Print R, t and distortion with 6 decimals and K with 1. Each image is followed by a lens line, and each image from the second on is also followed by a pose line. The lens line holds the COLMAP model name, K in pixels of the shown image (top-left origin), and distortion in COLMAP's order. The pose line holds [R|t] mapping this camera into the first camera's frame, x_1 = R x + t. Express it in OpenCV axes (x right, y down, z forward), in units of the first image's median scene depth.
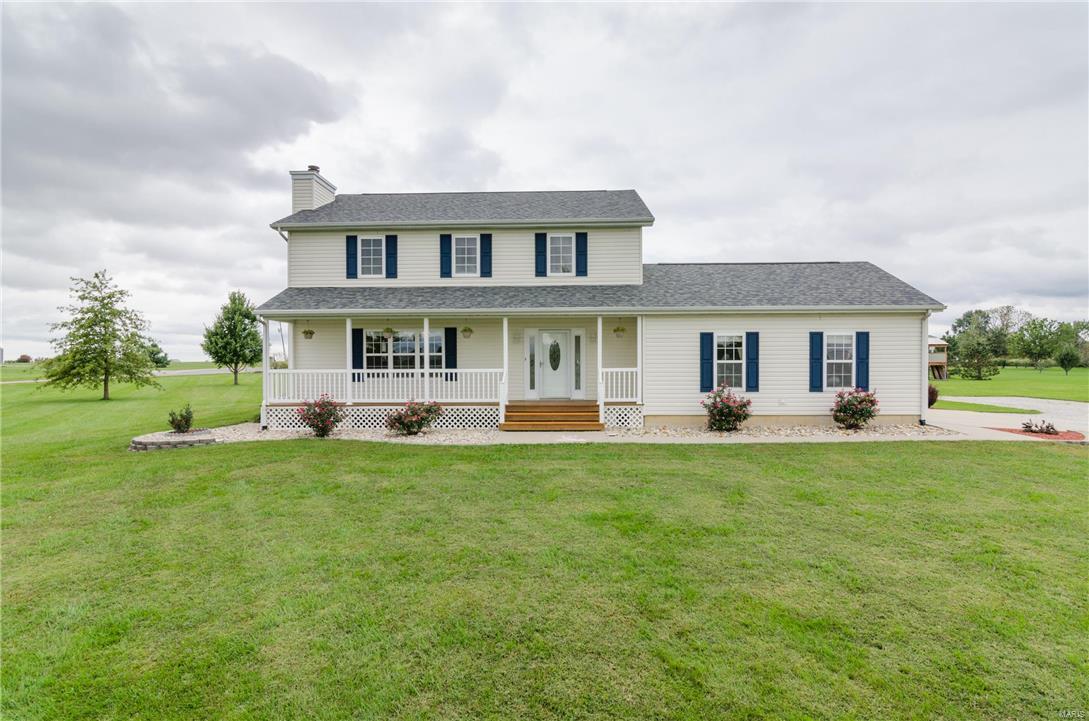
lens RADIAL K [[593.6, 0, 542.1], [0, 593.6, 356.0], [0, 0, 1]] dist [0.024075, -0.000027]
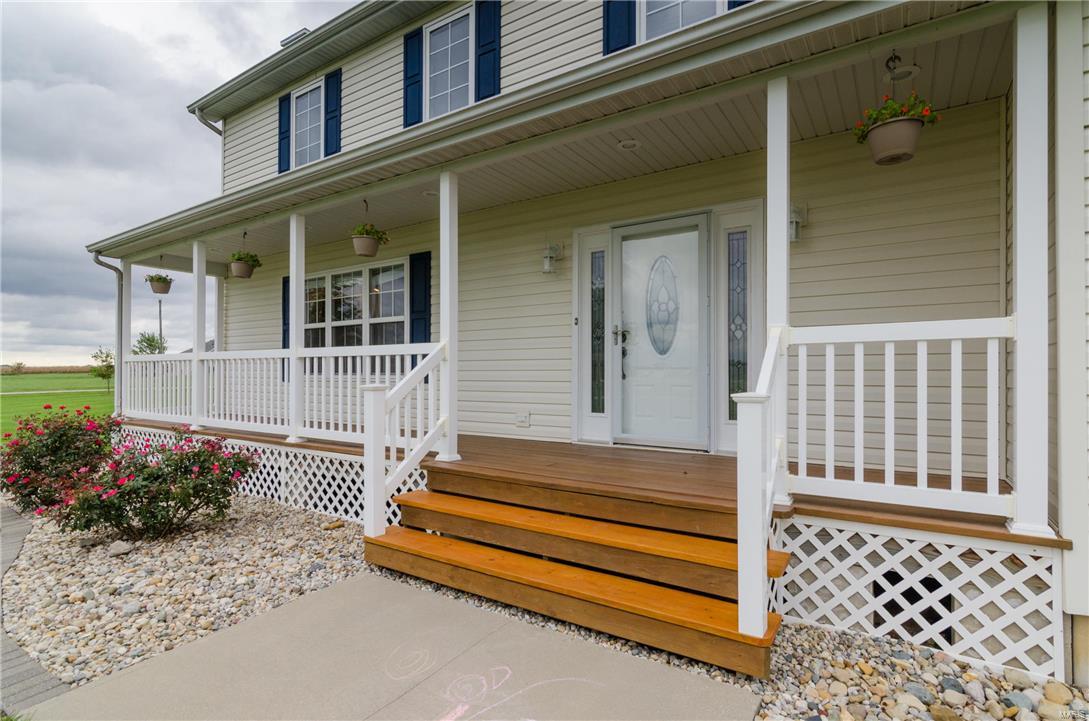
lens RADIAL K [[529.7, 0, 547.7], [0, 529.7, 365.5], [0, 0, 1]] dist [-0.000852, -0.000321]
pose [[0.859785, 0.002704, -0.510650, 0.114220], [-0.002223, 0.999996, 0.001553, 0.031117], [0.510652, -0.000200, 0.859787, 0.748374]]
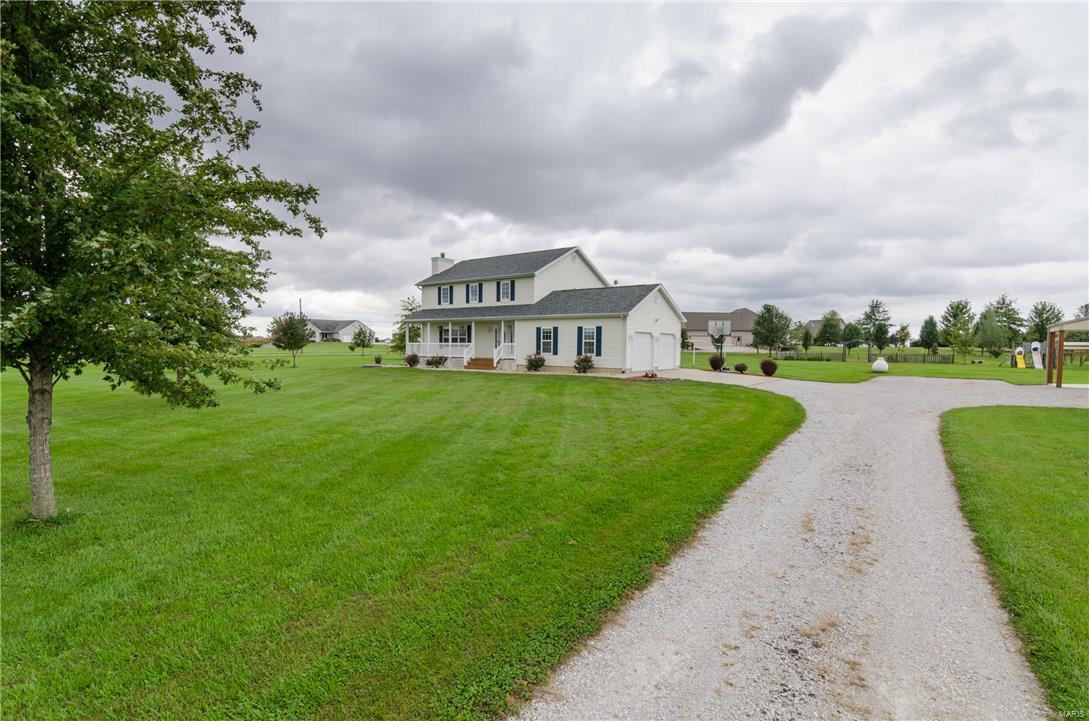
lens RADIAL K [[529.7, 0, 547.7], [0, 529.7, 365.5], [0, 0, 1]] dist [-0.000852, -0.000321]
pose [[0.825573, 0.034514, -0.563240, 1.282219], [-0.011217, 0.998934, 0.044772, 0.012815], [0.564185, -0.030645, 0.825080, -0.527064]]
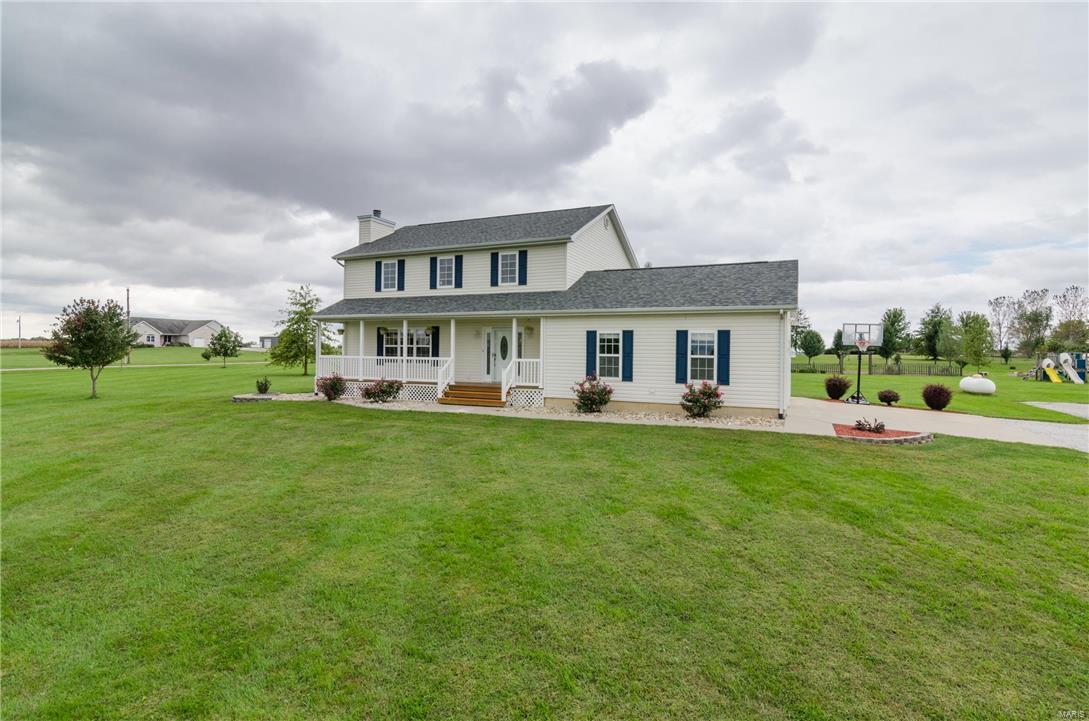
lens RADIAL K [[536.7, 0, 551.2], [0, 536.7, 354.4], [0, 0, 1]] dist [0.016077, 0.000094]
pose [[0.927362, 0.017957, -0.373734, 0.557580], [-0.014933, 0.999828, 0.010984, -0.001926], [0.373867, -0.004605, 0.927471, -0.027935]]
